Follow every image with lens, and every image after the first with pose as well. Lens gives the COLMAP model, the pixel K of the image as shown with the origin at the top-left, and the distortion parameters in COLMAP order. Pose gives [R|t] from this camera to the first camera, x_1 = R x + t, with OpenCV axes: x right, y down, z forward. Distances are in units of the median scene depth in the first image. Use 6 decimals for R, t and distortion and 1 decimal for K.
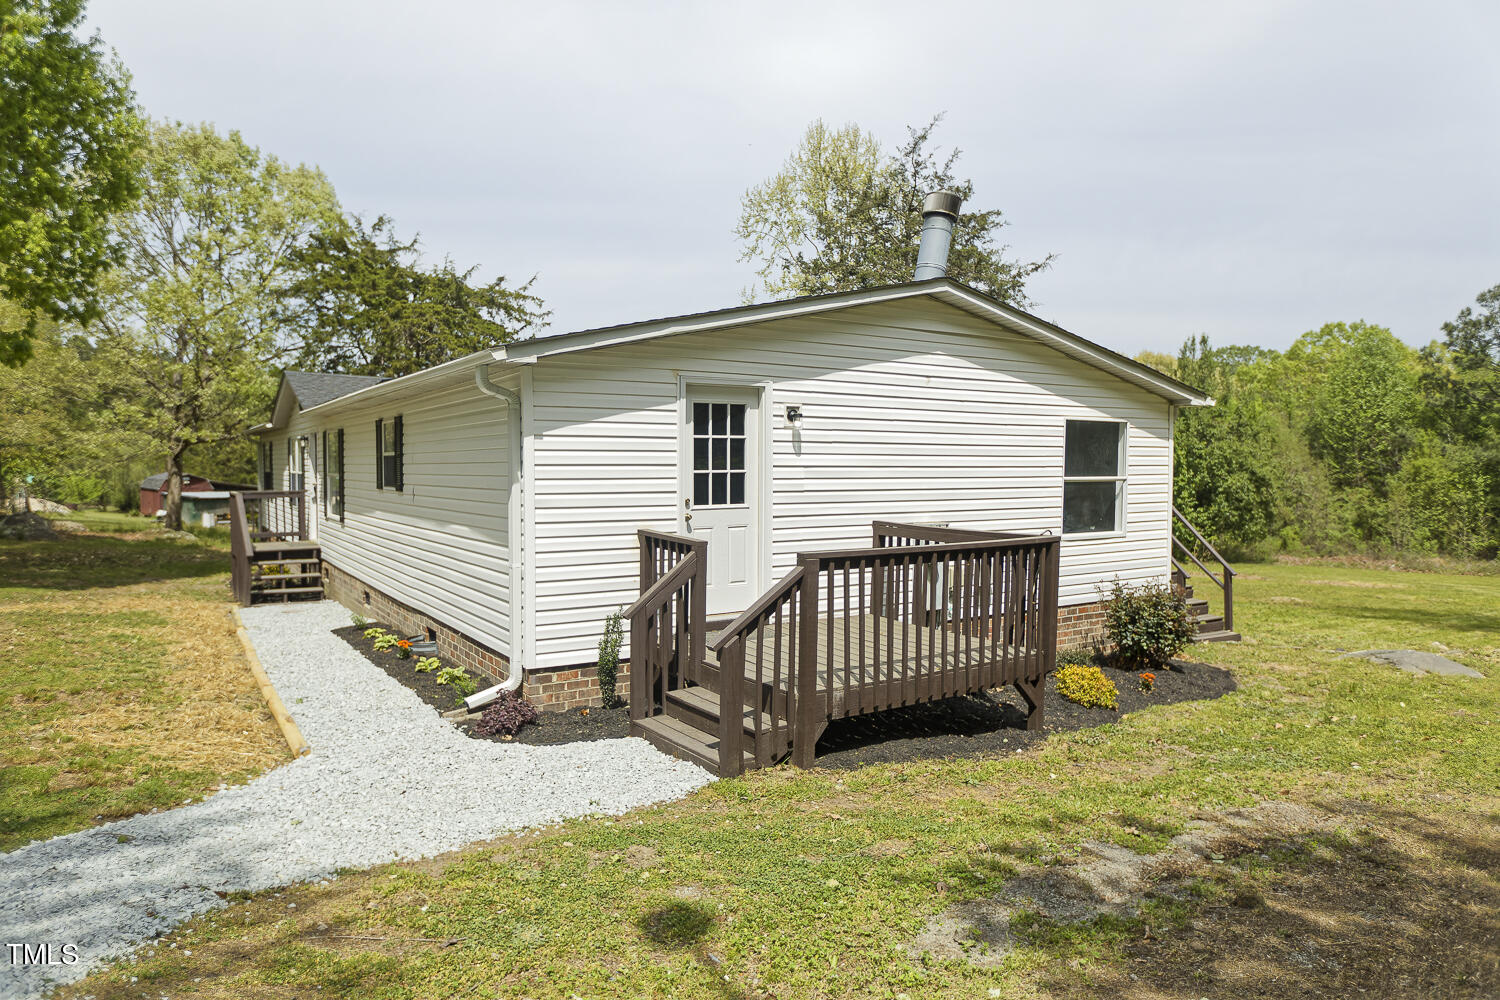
lens RADIAL K [[966.2, 0, 737.6], [0, 966.2, 511.3], [0, 0, 1]] dist [0.001461, -0.005208]
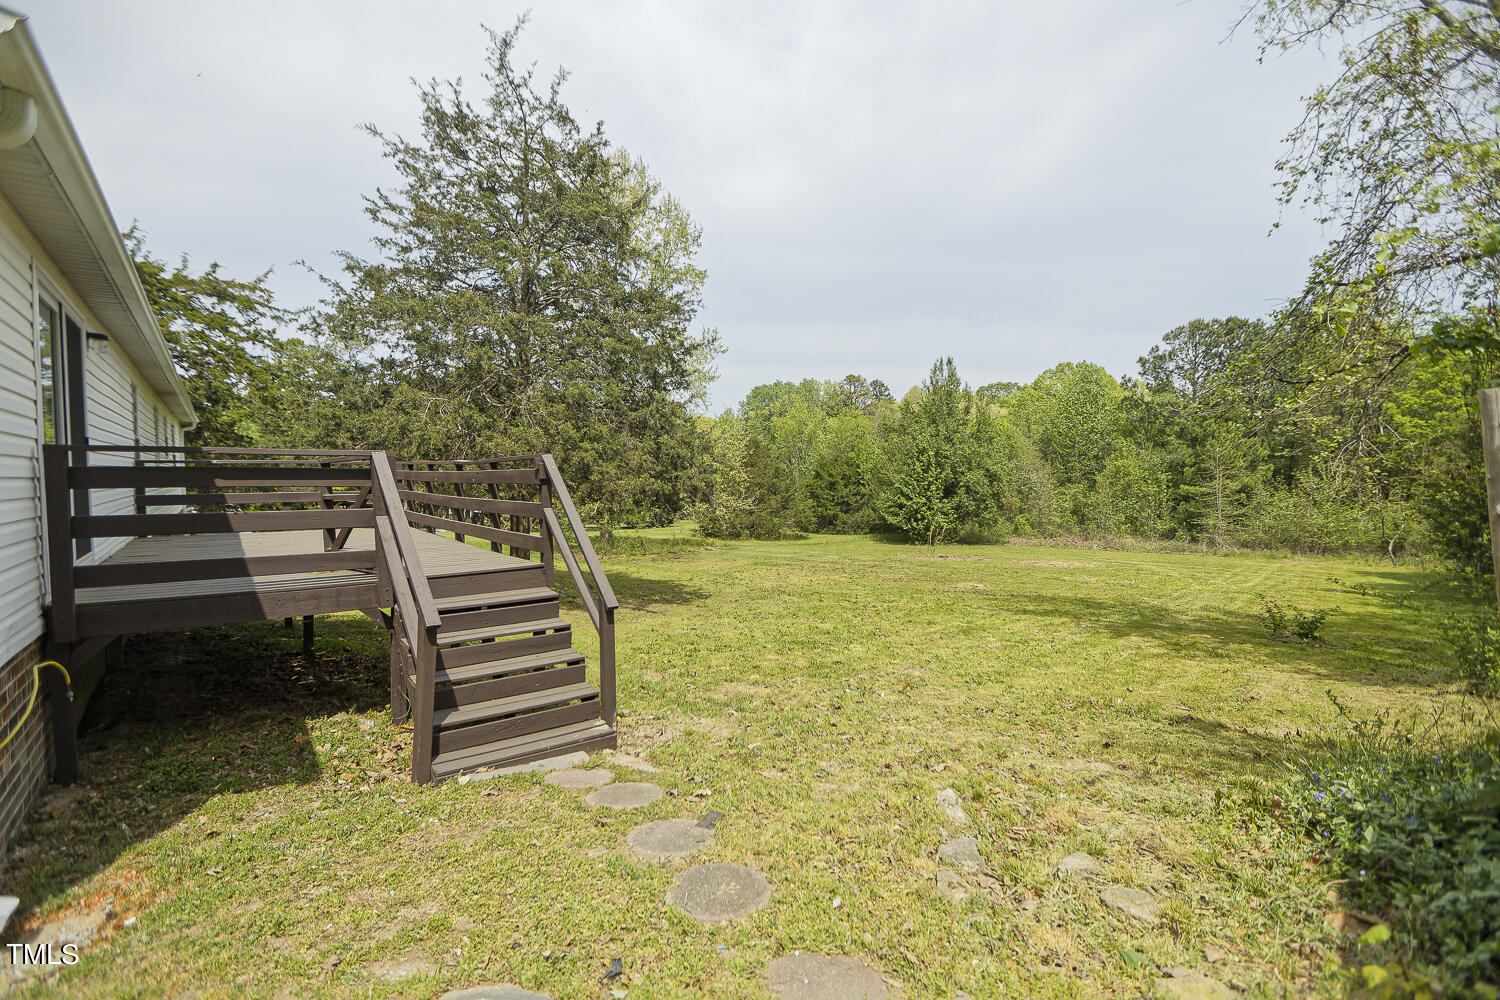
lens RADIAL K [[679.9, 0, 749.1], [0, 679.9, 510.7], [0, 0, 1]] dist [0.003001, -0.002882]
pose [[0.995088, -0.007028, 0.098749, 0.132592], [0.006478, 0.999962, 0.005887, 0.003688], [-0.098786, -0.005218, 0.995095, 0.157303]]
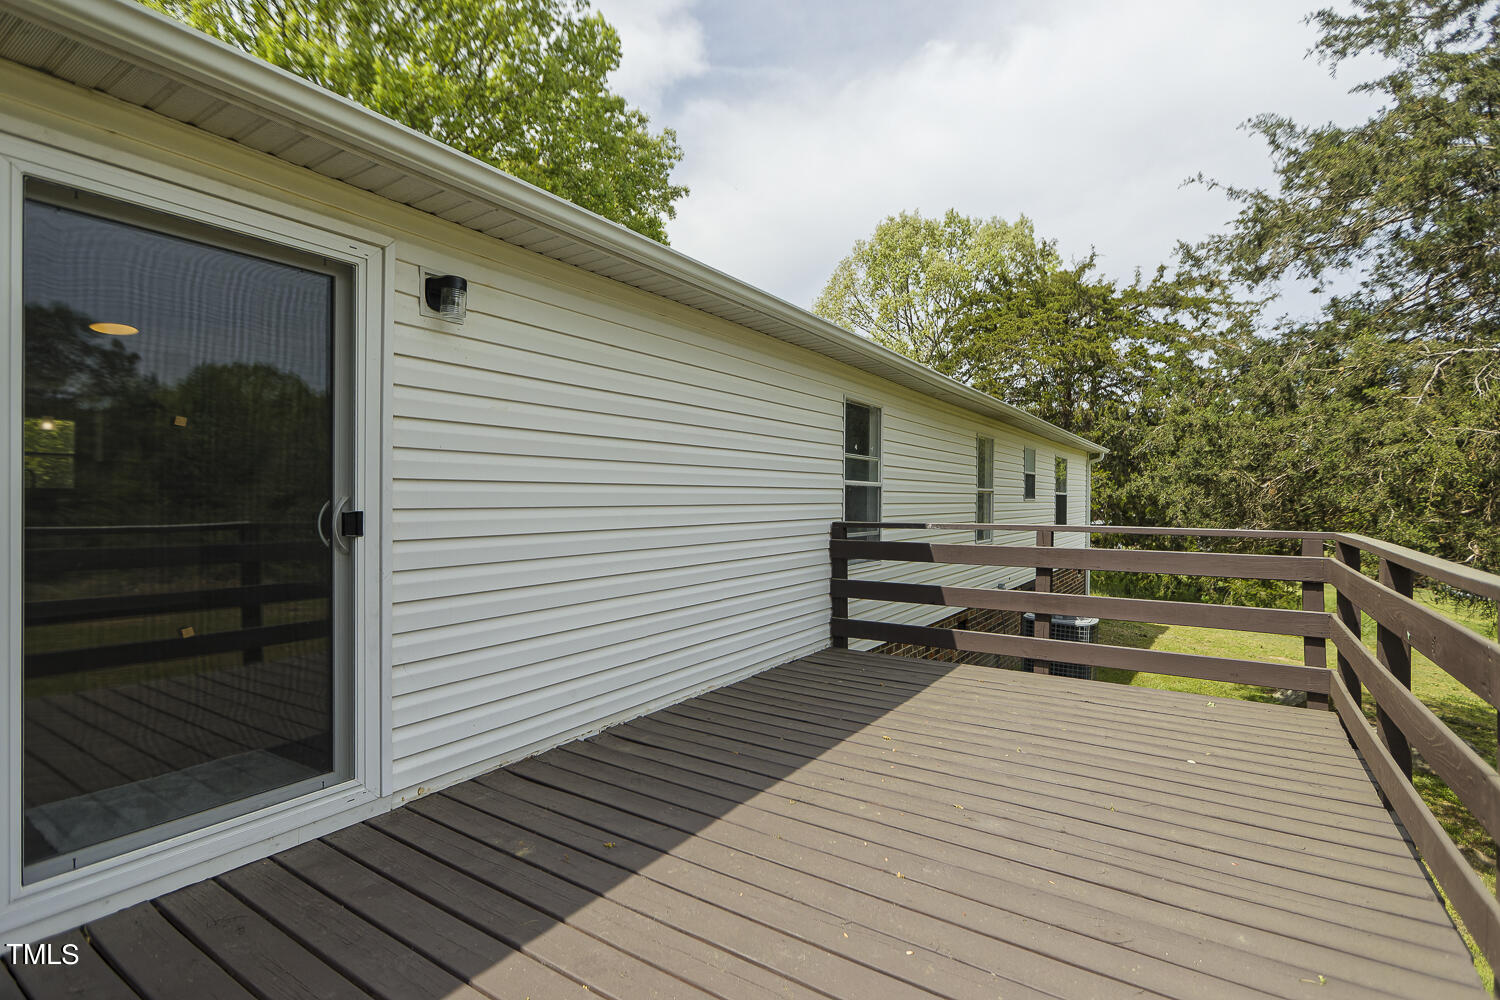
lens RADIAL K [[679.9, 0, 735.4], [0, 679.9, 521.8], [0, 0, 1]] dist [0.003001, -0.002882]
pose [[0.382922, 0.026443, -0.923402, 0.100322], [-0.036222, 0.999251, 0.013594, -0.007868], [0.923070, 0.028242, 0.383593, 0.260627]]
